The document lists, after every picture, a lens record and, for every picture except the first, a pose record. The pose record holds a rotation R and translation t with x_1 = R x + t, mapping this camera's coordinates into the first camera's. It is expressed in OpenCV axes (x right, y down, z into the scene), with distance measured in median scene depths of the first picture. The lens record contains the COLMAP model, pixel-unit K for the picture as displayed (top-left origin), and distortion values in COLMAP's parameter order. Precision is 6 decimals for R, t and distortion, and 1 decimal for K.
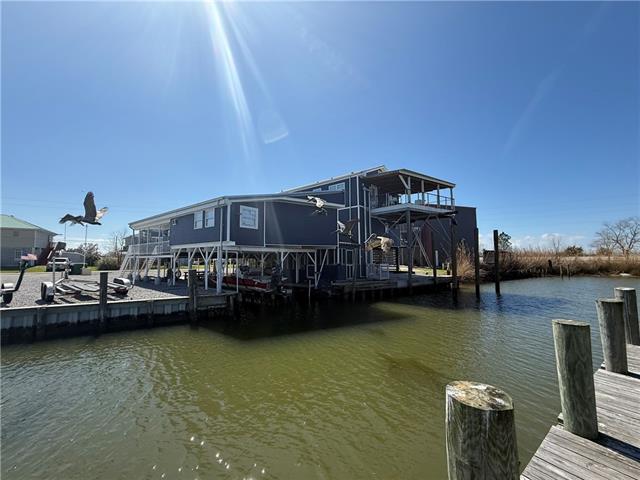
lens RADIAL K [[255.3, 0, 323.6], [0, 255.3, 233.9], [0, 0, 1]] dist [-0.002781, -0.000185]
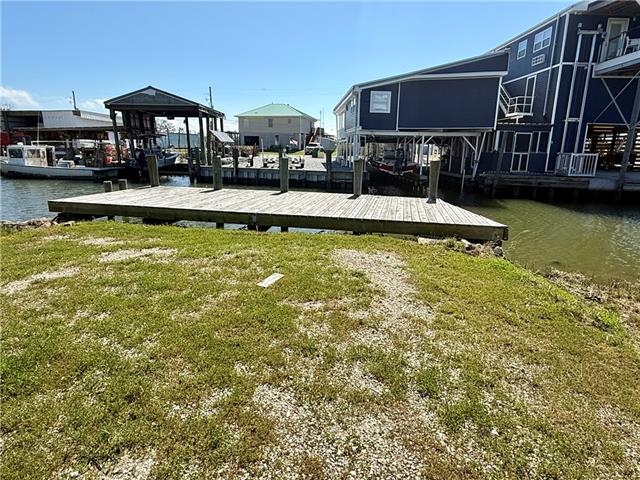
lens RADIAL K [[389.0, 0, 319.8], [0, 389.0, 238.1], [0, 0, 1]] dist [-0.002301, -0.000105]
pose [[0.656688, 0.187429, -0.730501, 0.635786], [0.054664, 0.954248, 0.293978, -0.011348], [0.752179, -0.232983, 0.616398, -0.232604]]
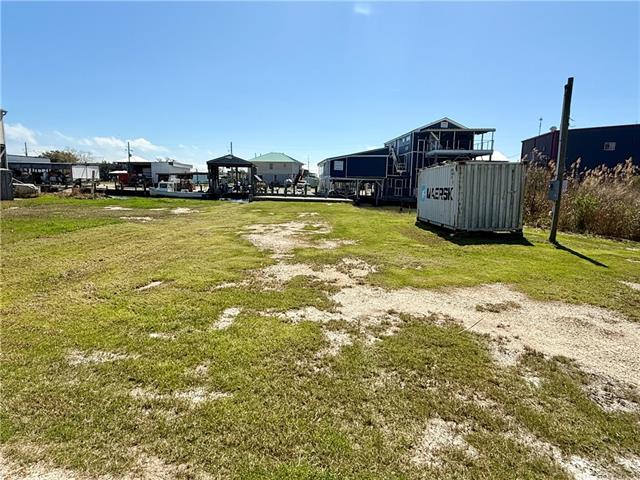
lens RADIAL K [[389.0, 0, 320.8], [0, 389.0, 240.7], [0, 0, 1]] dist [-0.002301, -0.000105]
pose [[0.692555, 0.127893, -0.709937, 1.795547], [0.039906, 0.975859, 0.214727, -0.130725], [0.720260, -0.177041, 0.670732, -1.343031]]
